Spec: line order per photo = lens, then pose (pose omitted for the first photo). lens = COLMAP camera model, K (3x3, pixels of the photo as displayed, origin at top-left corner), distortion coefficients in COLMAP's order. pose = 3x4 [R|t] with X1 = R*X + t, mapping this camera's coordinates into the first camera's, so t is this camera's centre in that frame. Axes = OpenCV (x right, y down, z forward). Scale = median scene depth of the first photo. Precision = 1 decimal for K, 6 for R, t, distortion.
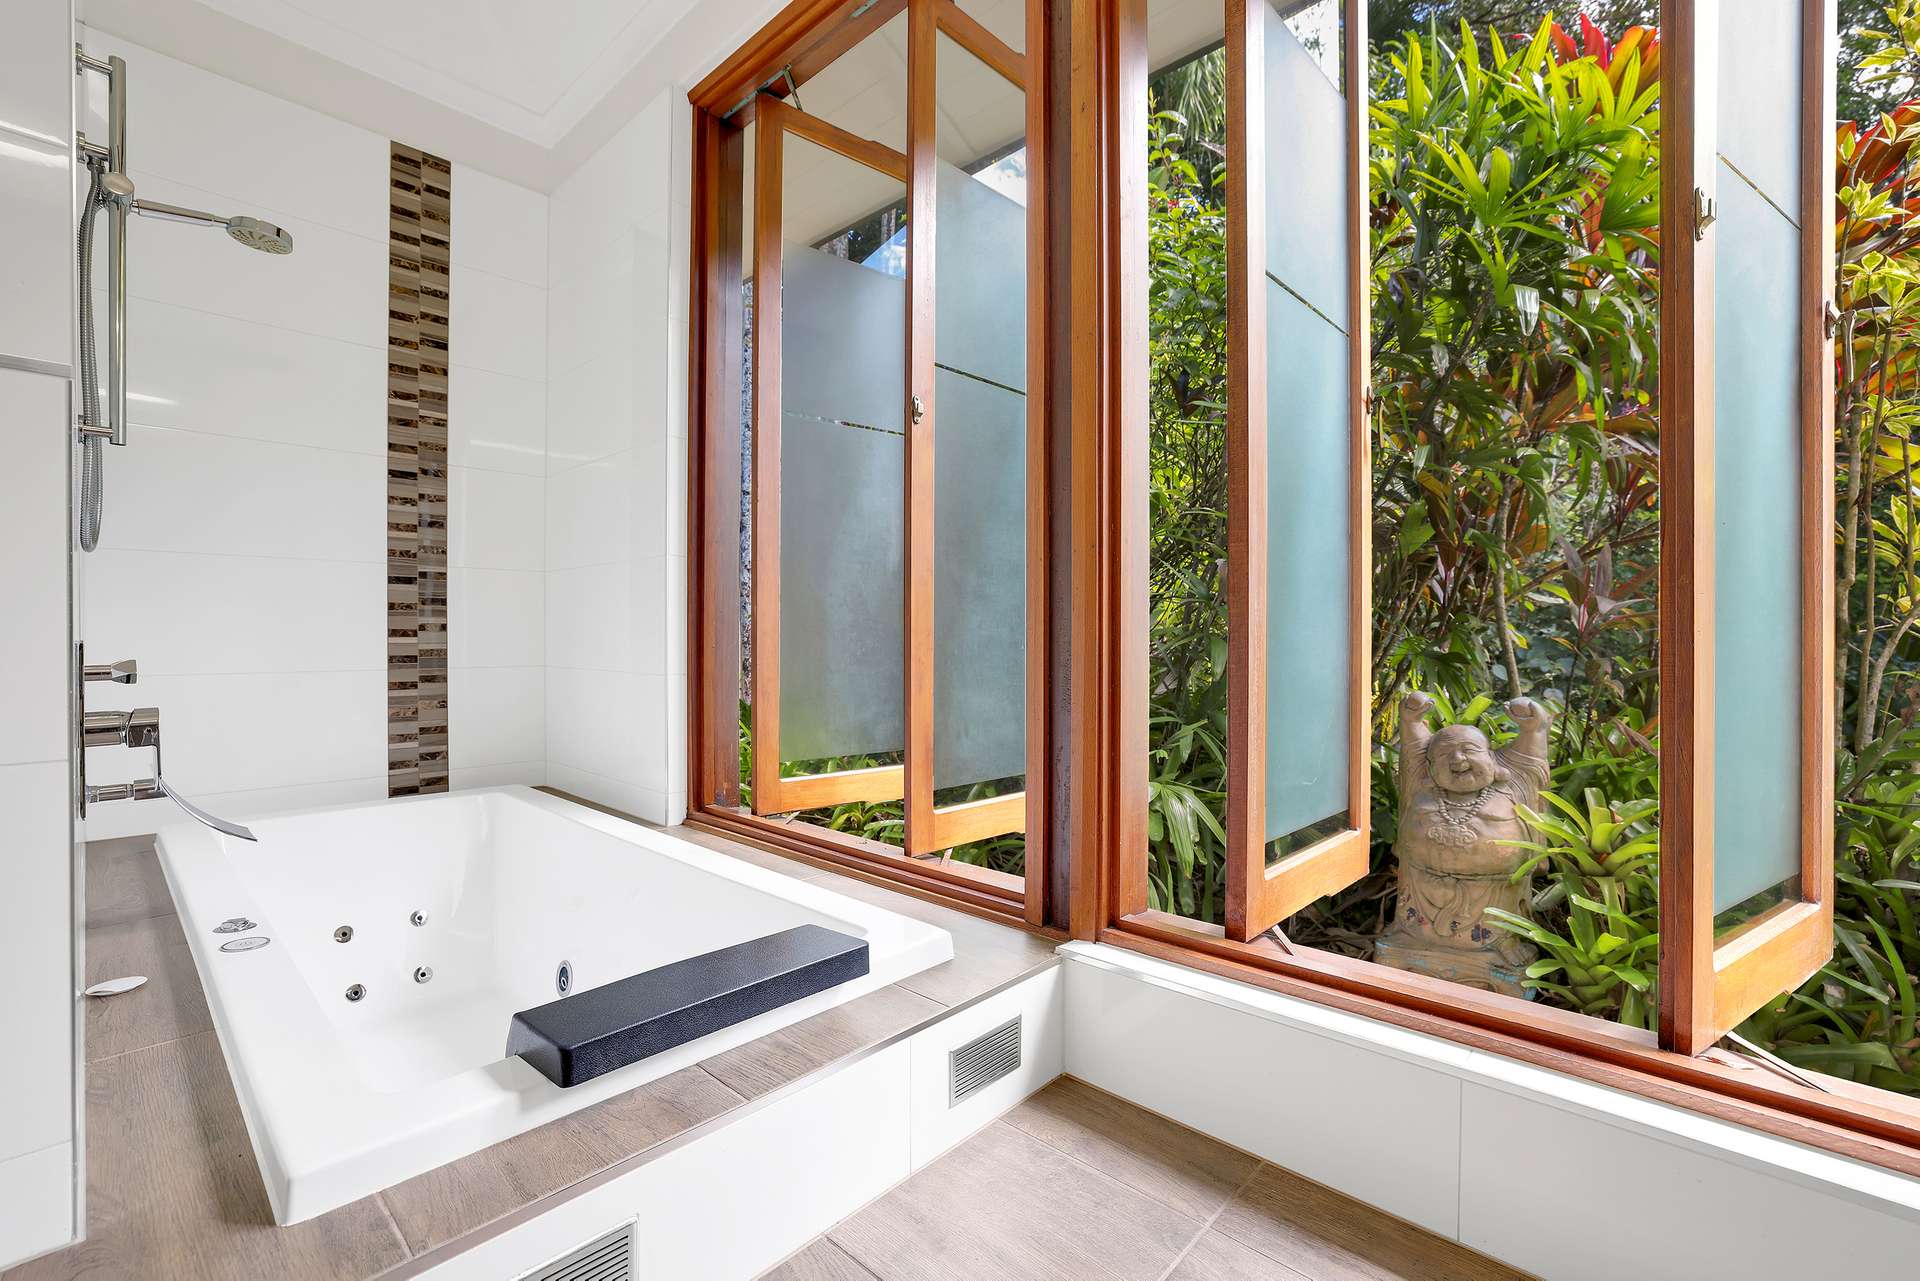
lens RADIAL K [[823.8, 0, 960.0], [0, 823.8, 640.5], [0, 0, 1]] dist [-0.048991, 0.015821]
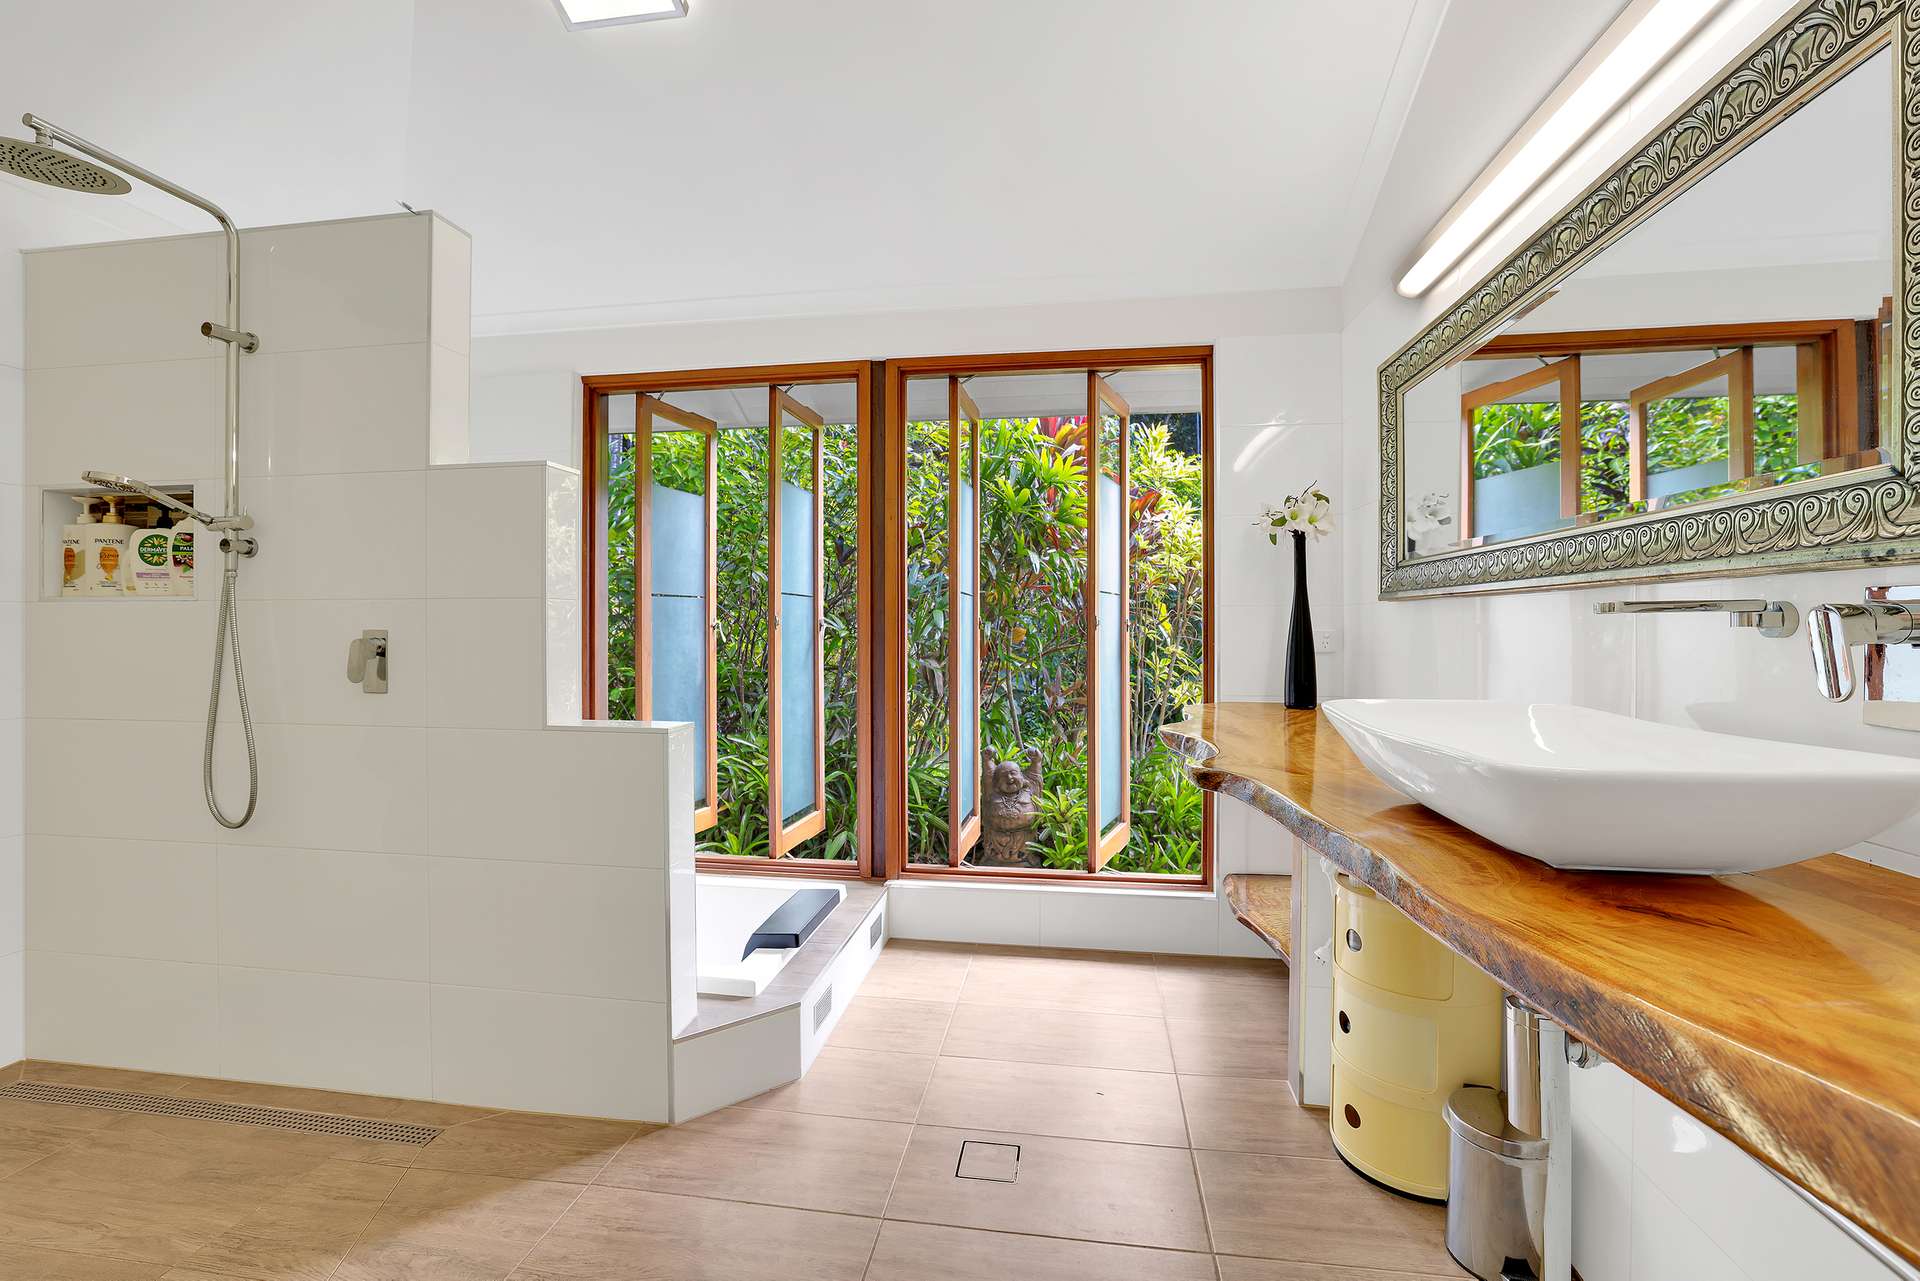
lens RADIAL K [[823.8, 0, 960.0], [0, 823.8, 640.5], [0, 0, 1]] dist [-0.048991, 0.015821]
pose [[0.826472, -0.010411, 0.562881, -0.962650], [0.004916, 0.999924, 0.011276, -0.323895], [-0.562956, -0.006552, 0.826461, -0.988845]]
